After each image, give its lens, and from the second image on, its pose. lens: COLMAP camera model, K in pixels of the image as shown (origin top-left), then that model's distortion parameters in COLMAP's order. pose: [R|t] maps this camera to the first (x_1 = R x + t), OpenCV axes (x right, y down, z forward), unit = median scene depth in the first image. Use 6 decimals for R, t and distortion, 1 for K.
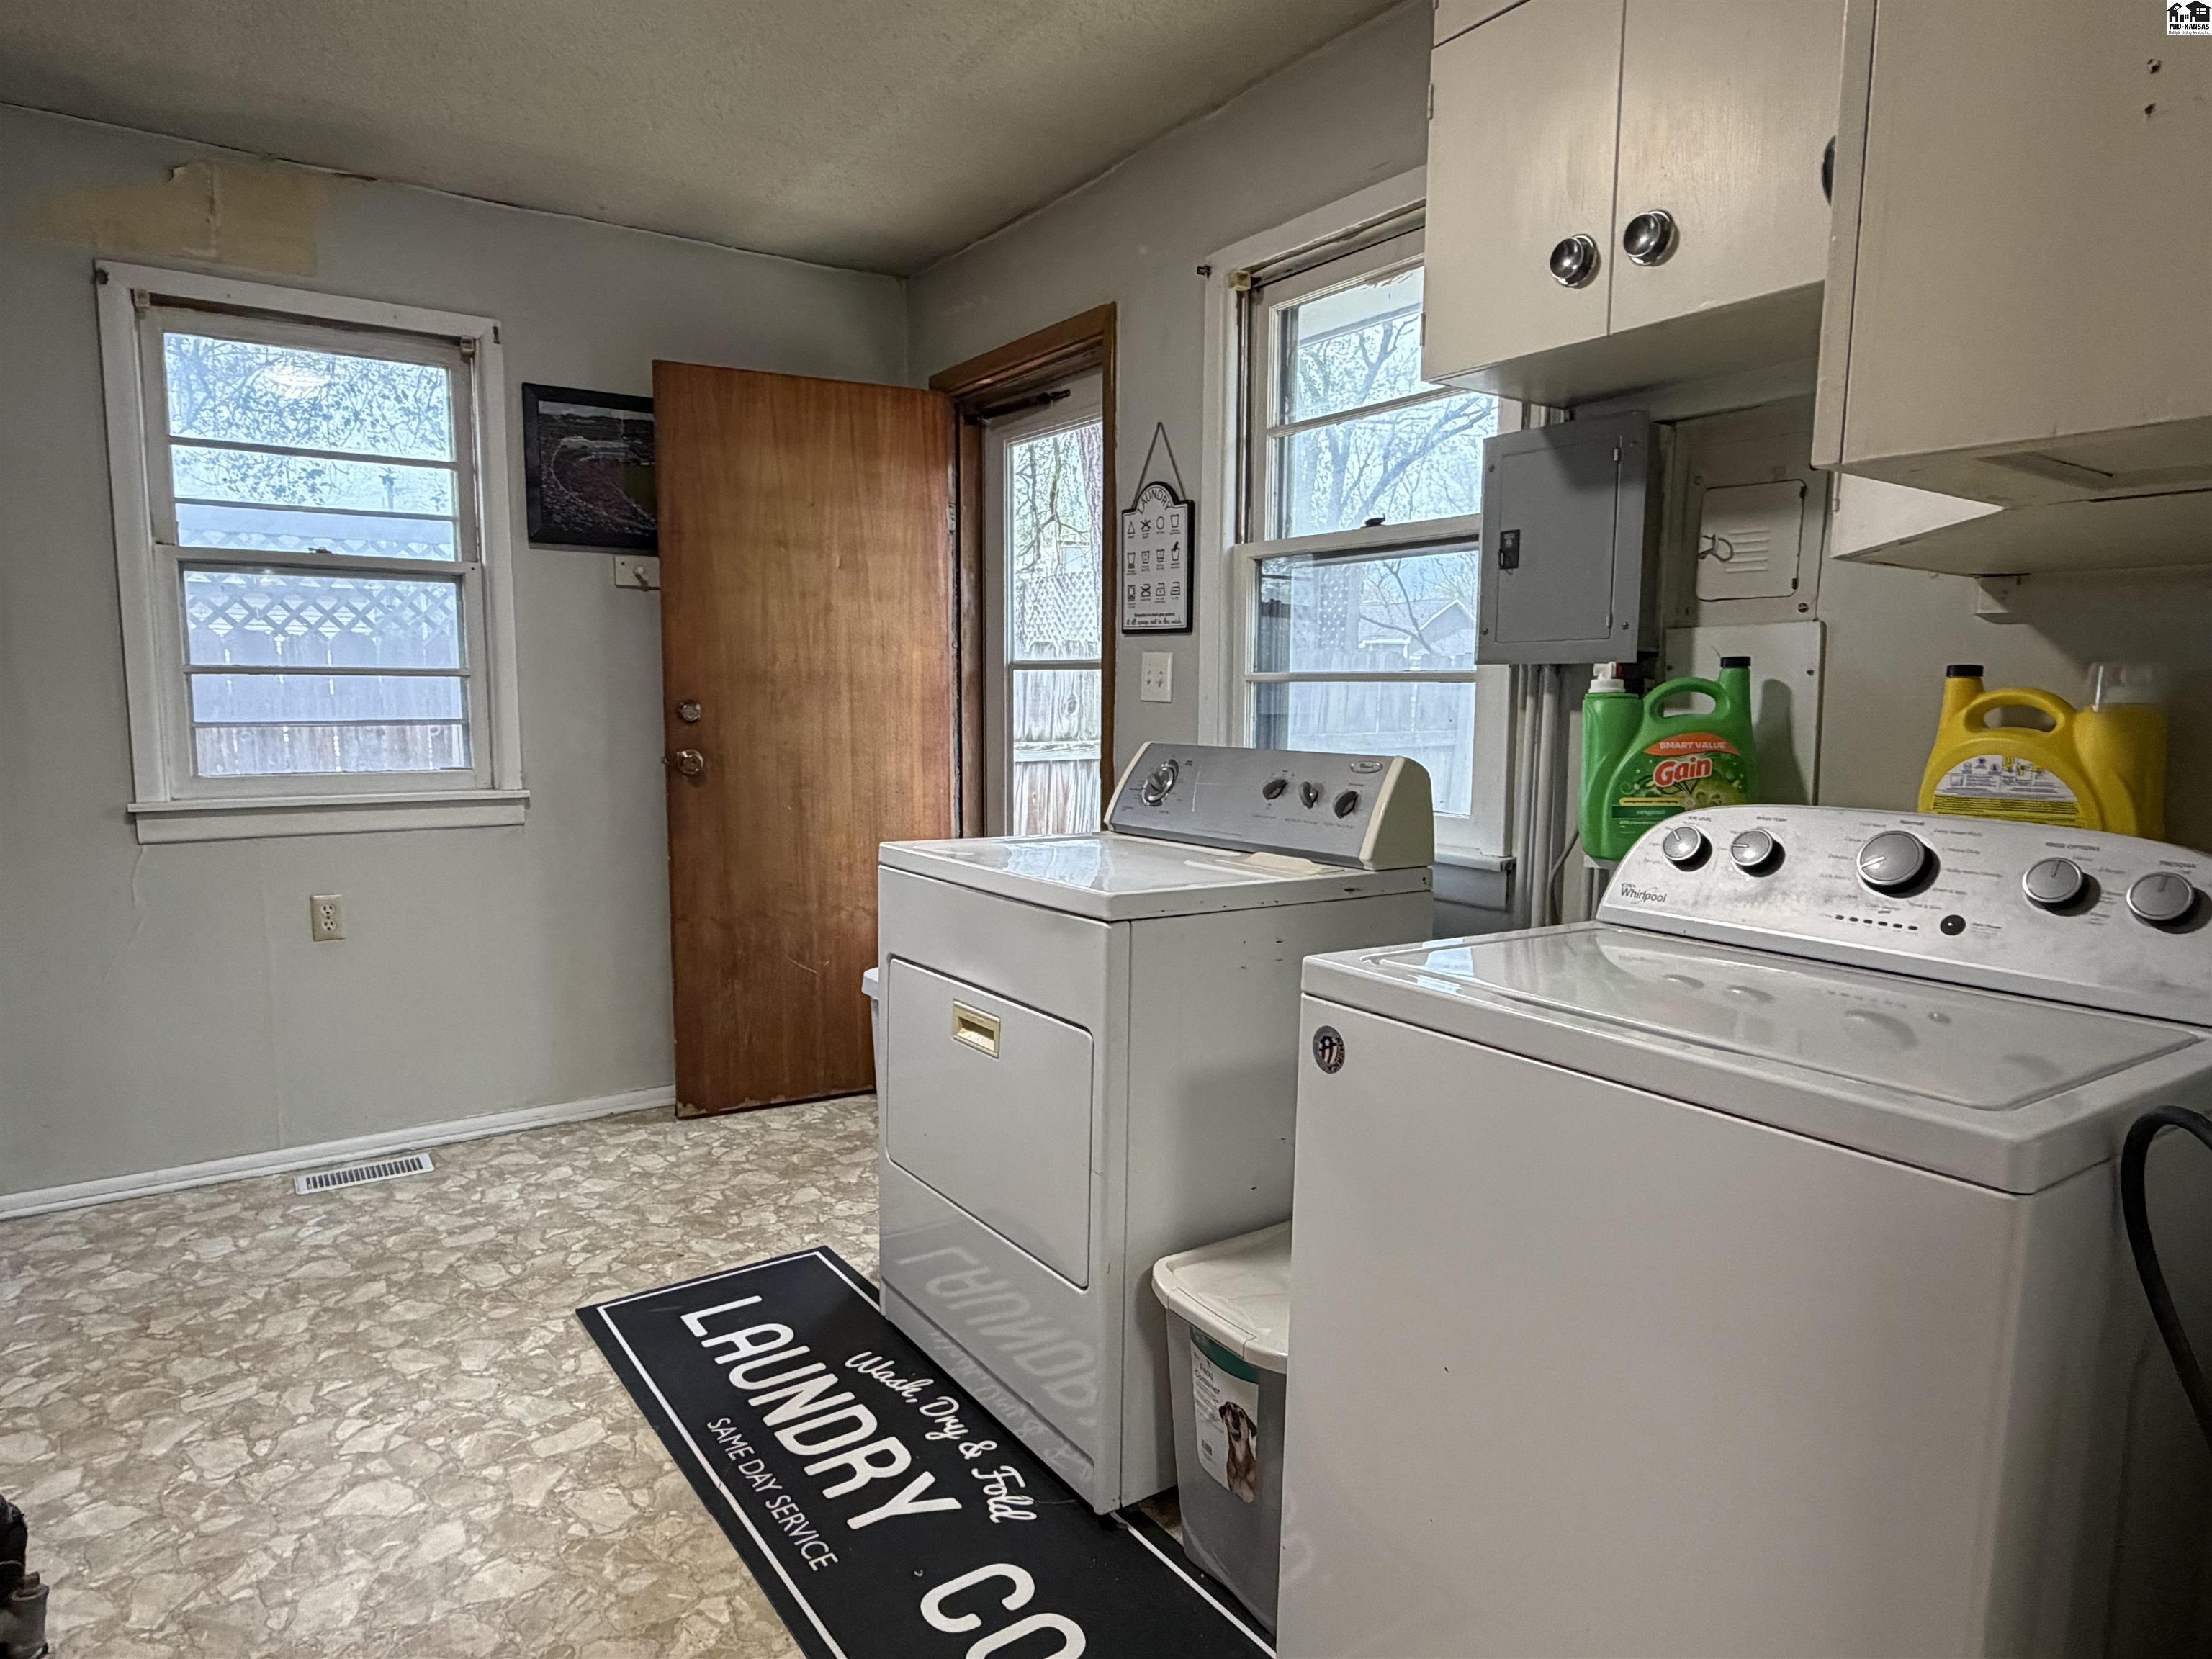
lens RADIAL K [[1300.2, 0, 1088.0], [0, 1300.2, 835.9], [0, 0, 1]] dist [-0.002918, 0.004910]
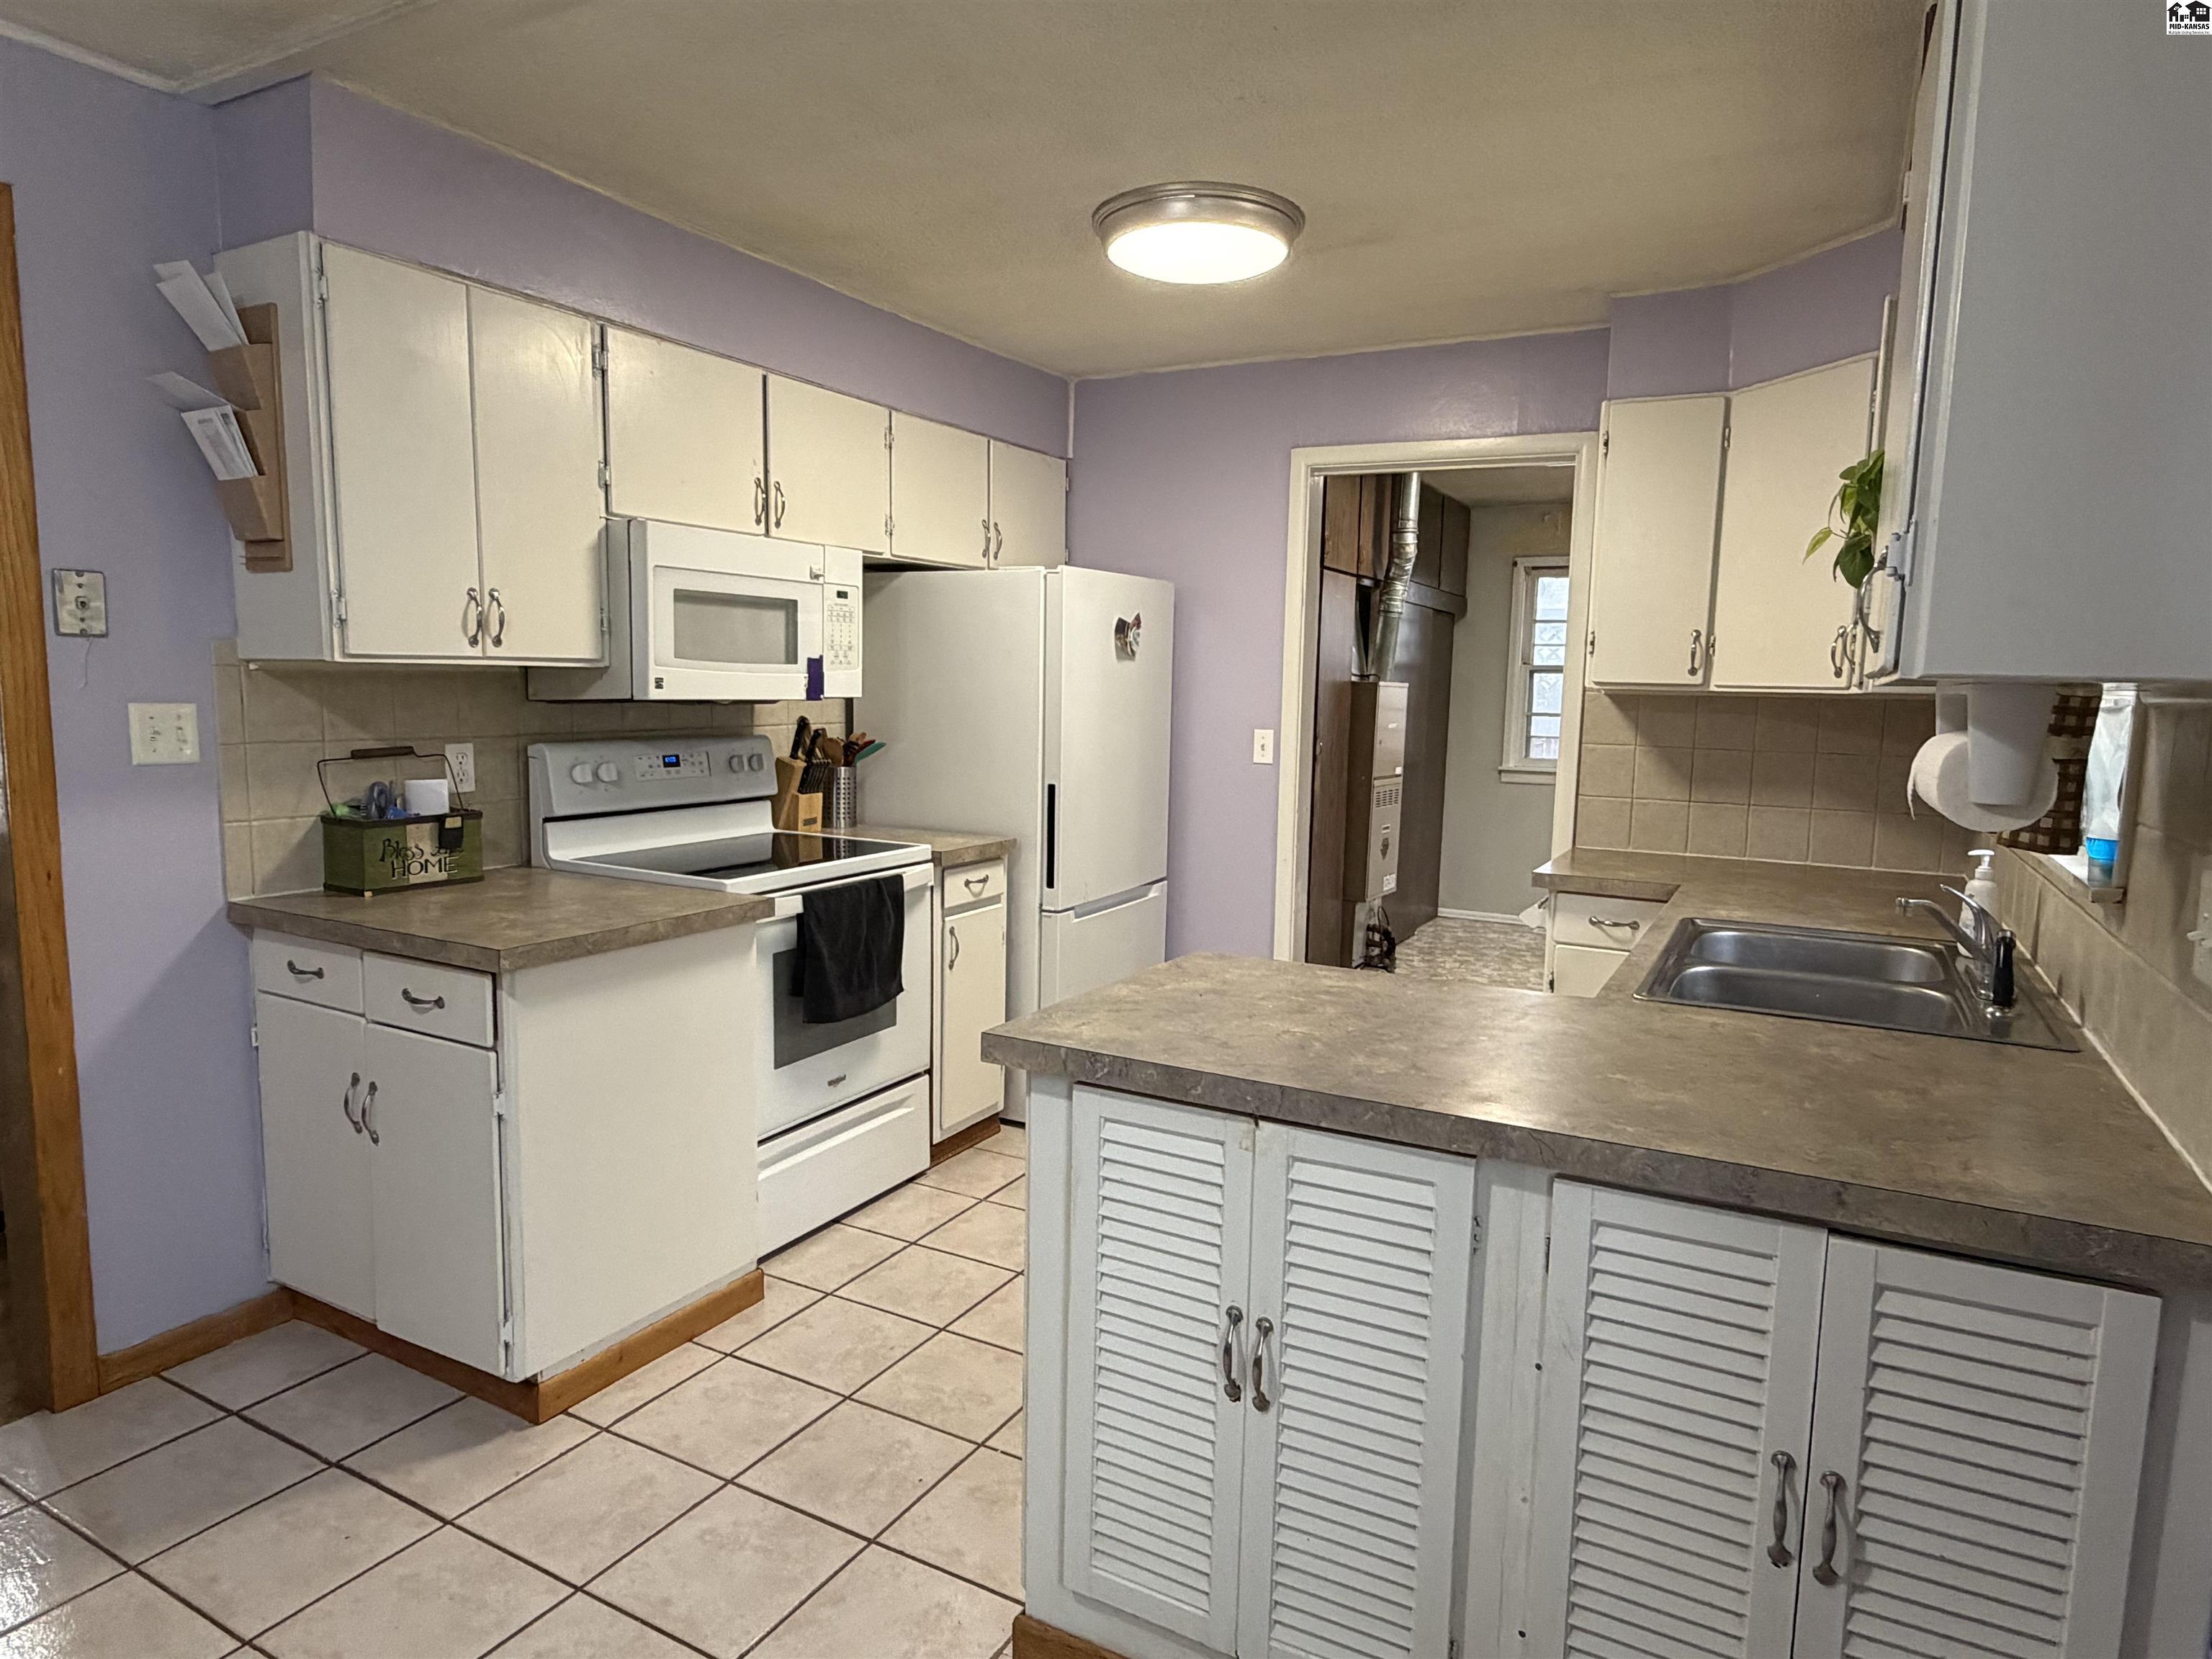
lens RADIAL K [[1300.2, 0, 1097.2], [0, 1300.2, 832.8], [0, 0, 1]] dist [-0.002918, 0.004910]
pose [[0.451291, 0.106454, -0.886005, 1.224882], [-0.117172, 0.991332, 0.059427, 0.046868], [0.884651, 0.076996, 0.459853, -0.894840]]
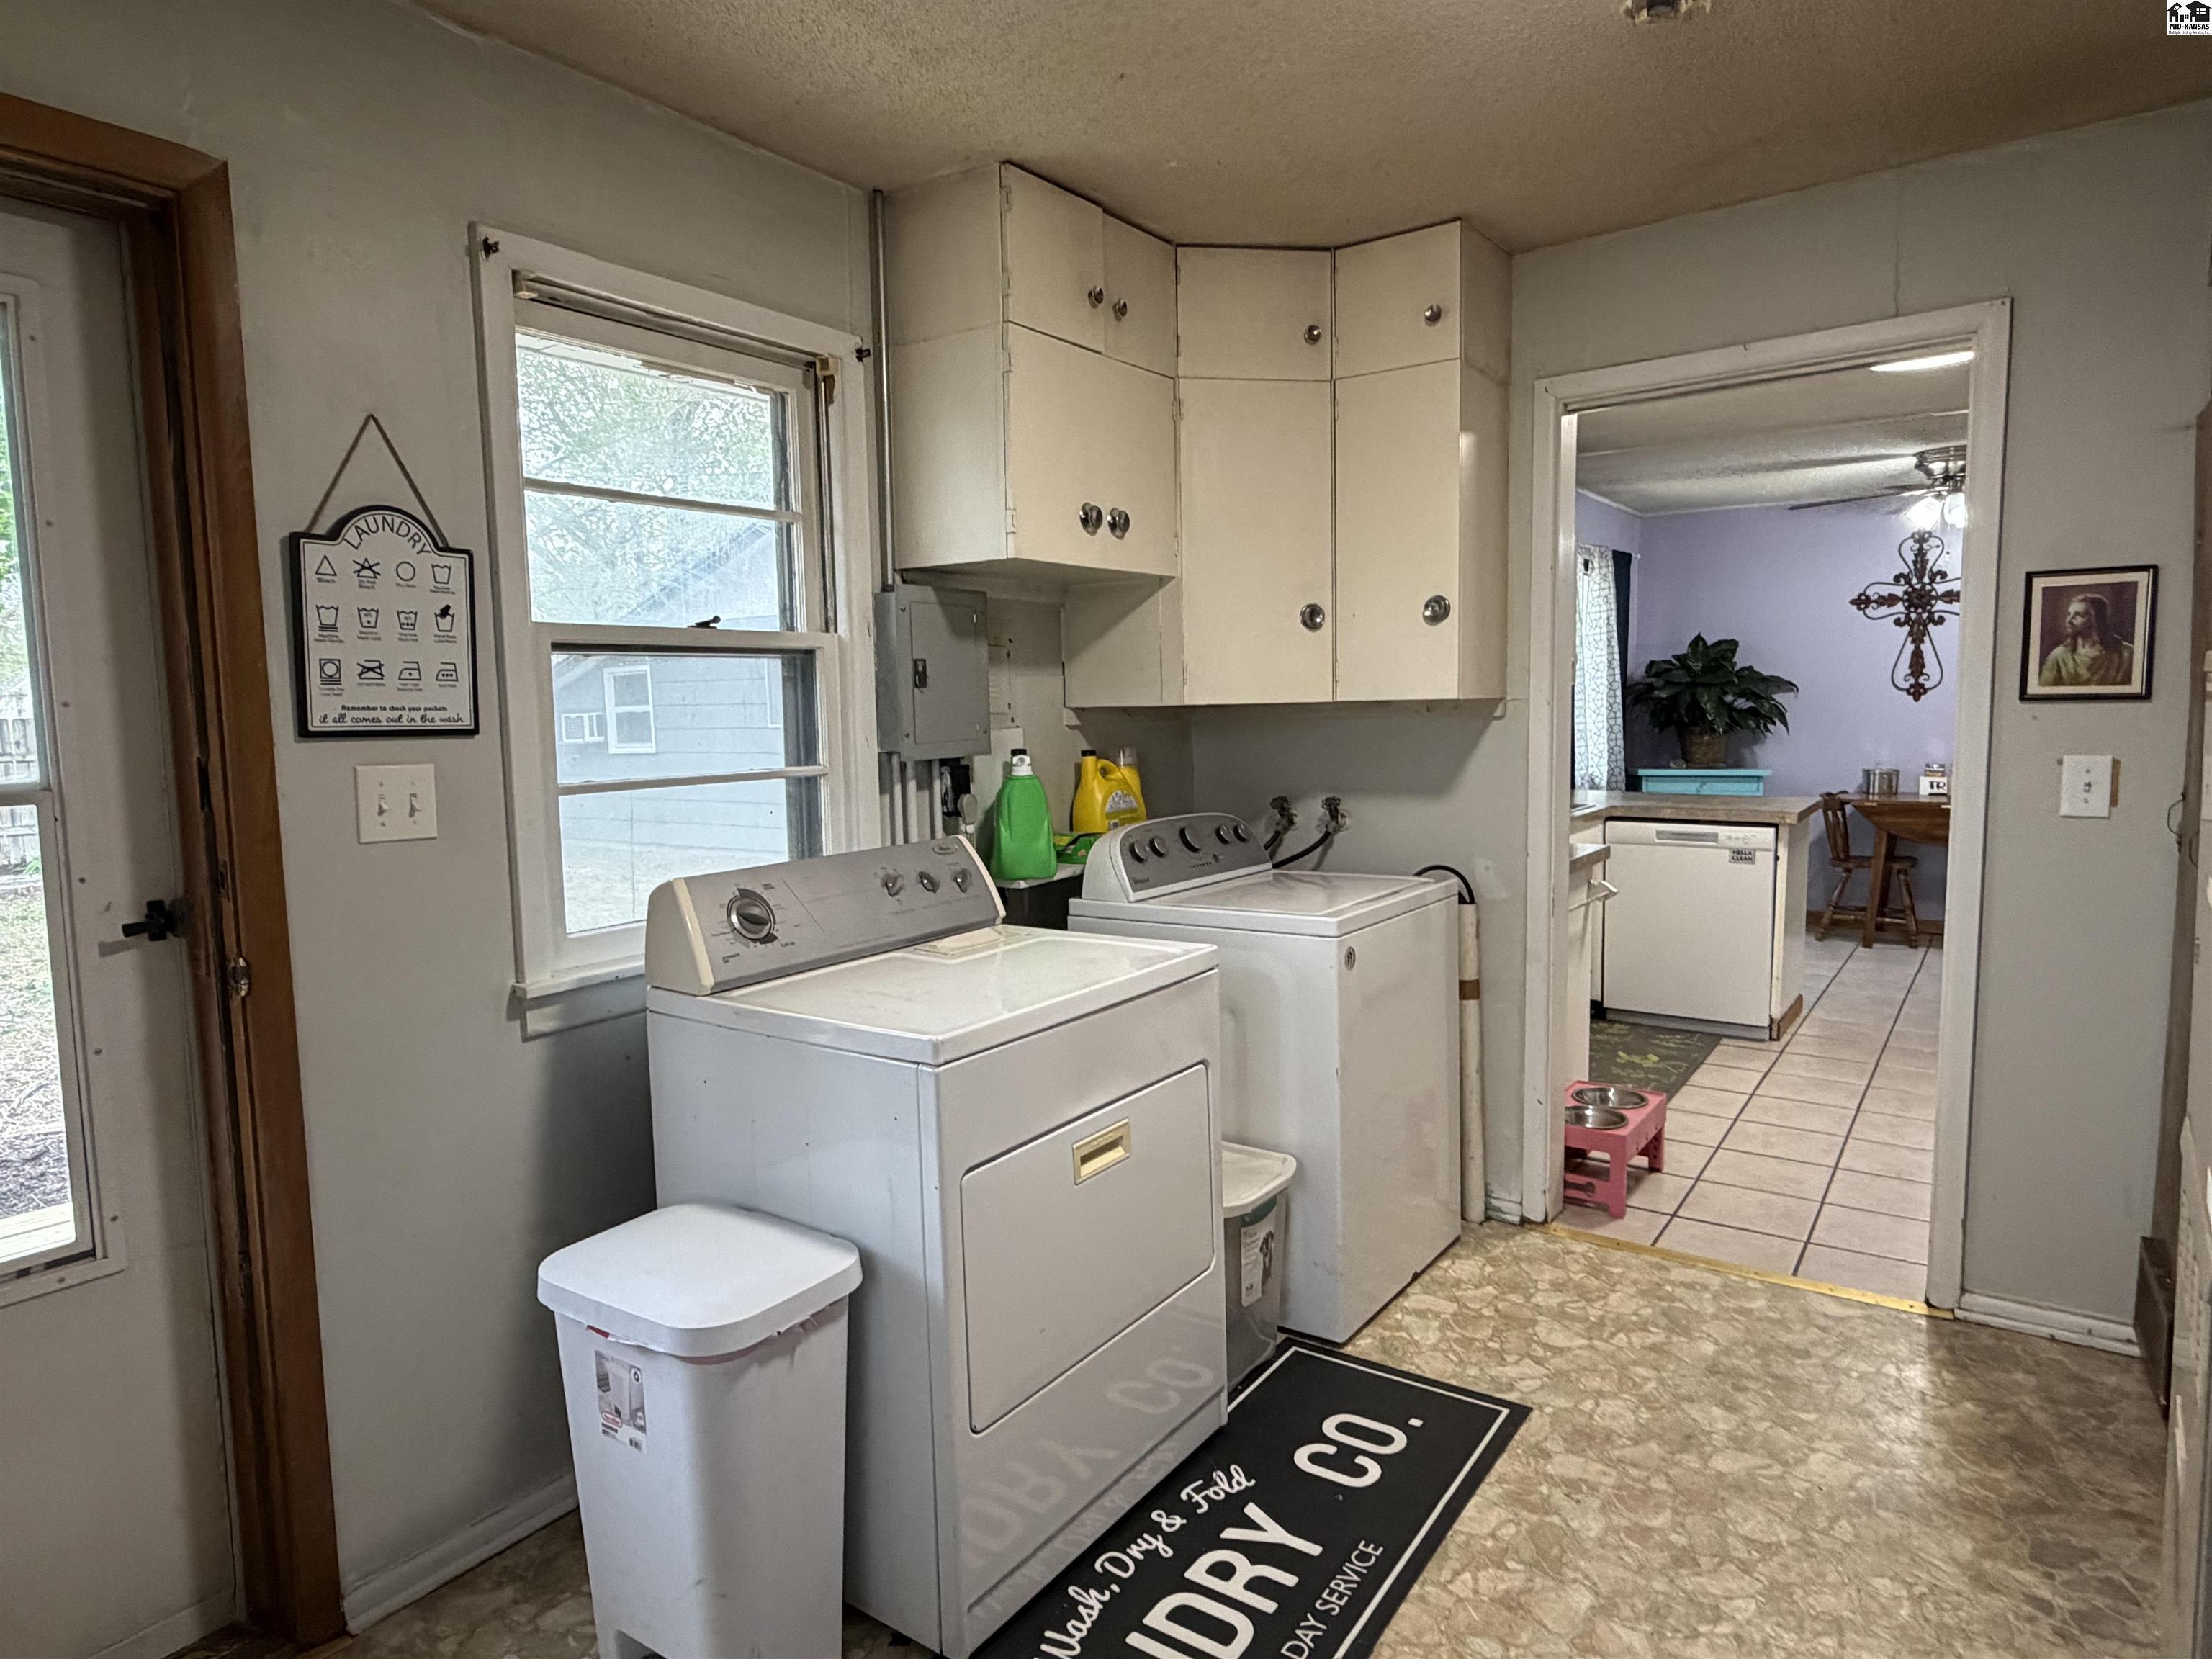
lens RADIAL K [[1300.2, 0, 1099.8], [0, 1300.2, 823.6], [0, 0, 1]] dist [-0.002918, 0.004910]
pose [[-0.345153, -0.090955, 0.934129, -0.708711], [0.119244, 0.982978, 0.139771, -0.168289], [-0.930940, 0.159632, -0.328432, 0.927441]]
